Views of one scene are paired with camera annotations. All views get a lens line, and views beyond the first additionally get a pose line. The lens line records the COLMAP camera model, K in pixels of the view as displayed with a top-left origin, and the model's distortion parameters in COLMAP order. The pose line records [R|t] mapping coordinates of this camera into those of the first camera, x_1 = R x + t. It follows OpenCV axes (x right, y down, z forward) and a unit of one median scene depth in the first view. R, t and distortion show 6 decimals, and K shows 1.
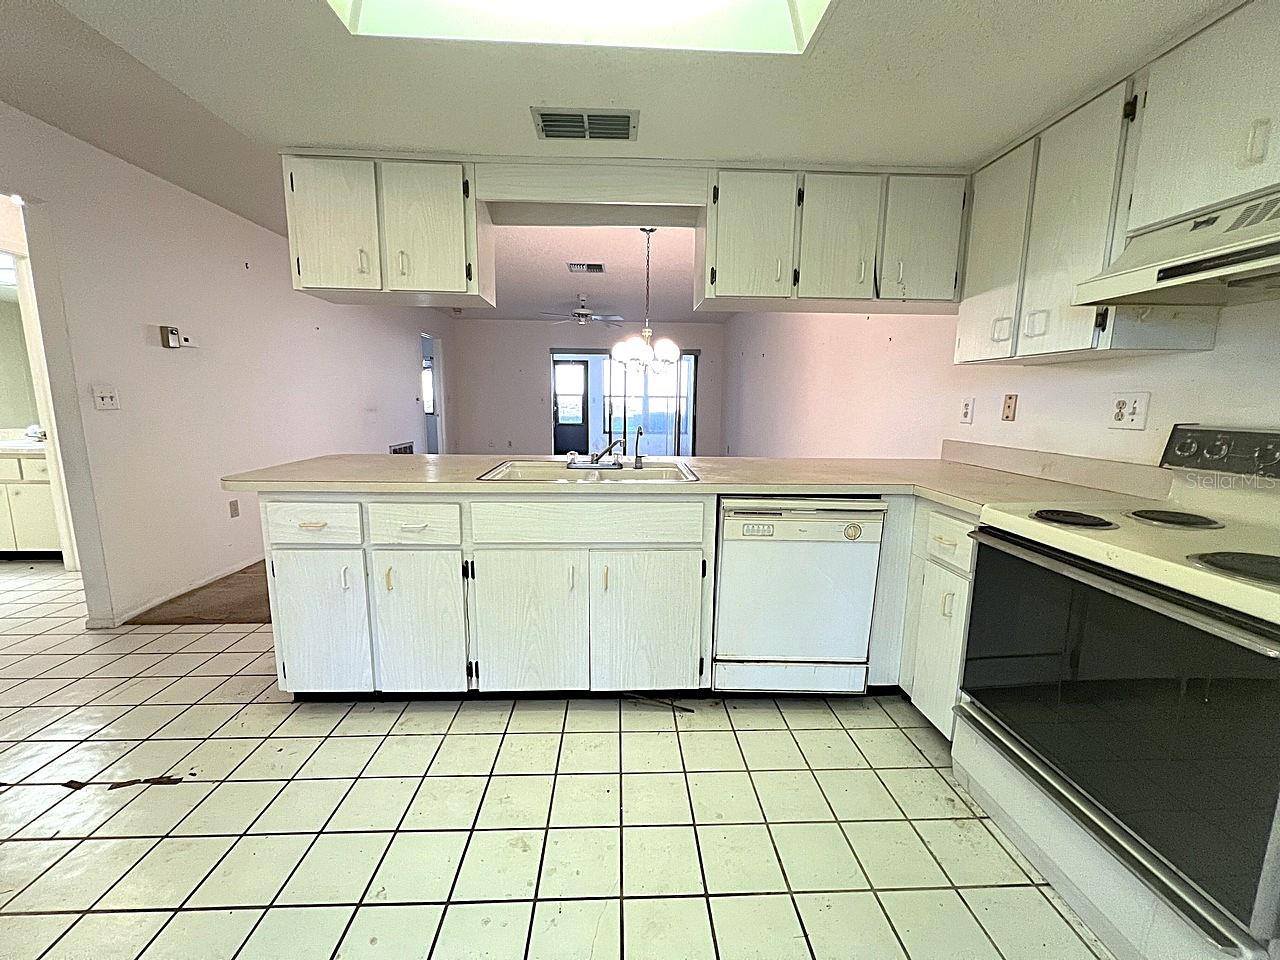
lens RADIAL K [[512.7, 0, 638.8], [0, 512.7, 479.5], [0, 0, 1]] dist [-0.001280, -0.000079]
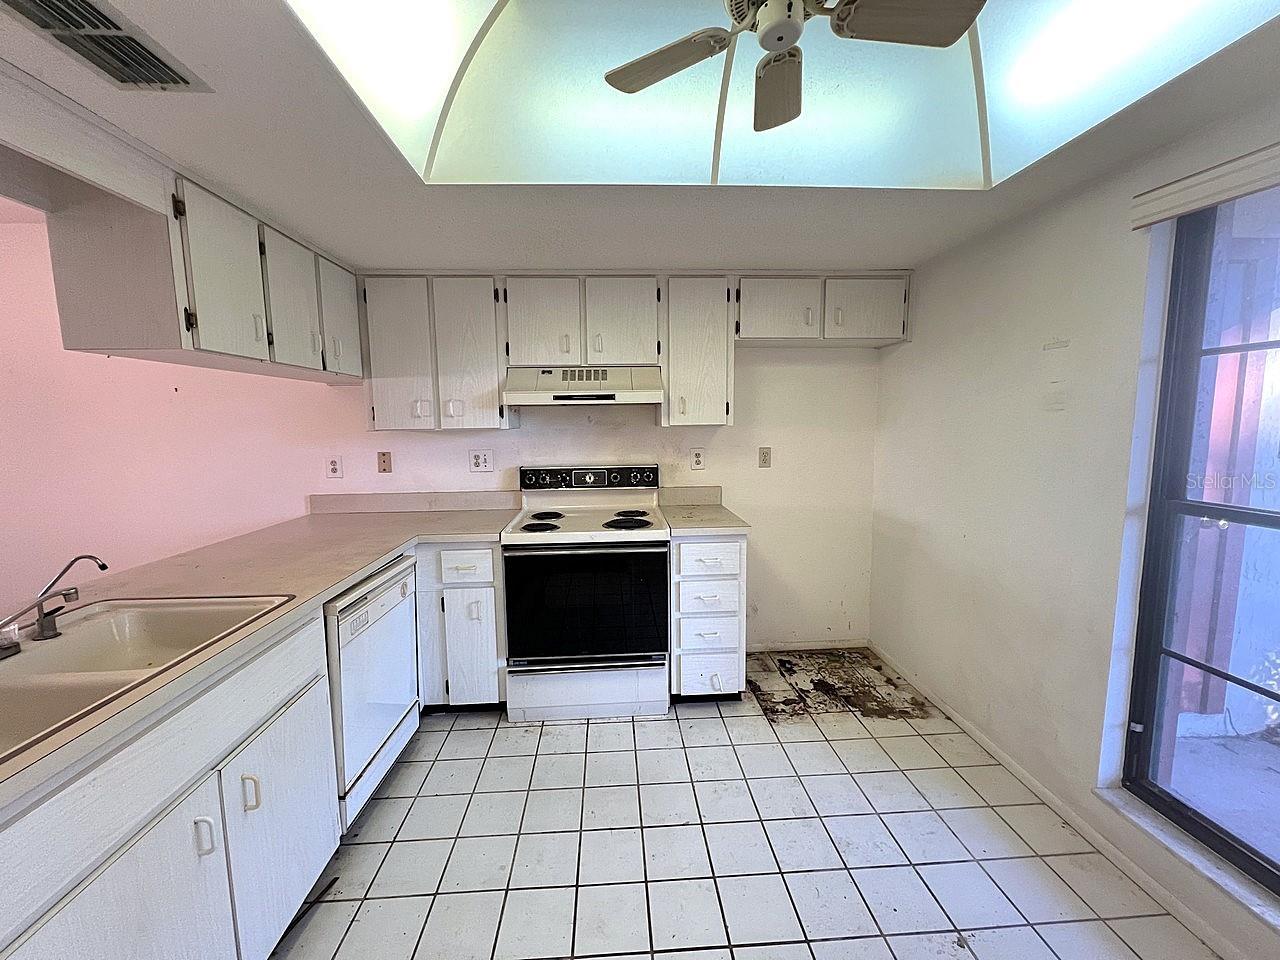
lens RADIAL K [[517.6, 0, 640.6], [0, 517.6, 479.0], [0, 0, 1]] dist [0.015058, 0.000053]
pose [[-0.022320, -0.122029, 0.992276, -0.727626], [0.169194, 0.977745, 0.124048, -0.196538], [-0.985330, 0.170656, -0.001177, 0.501790]]
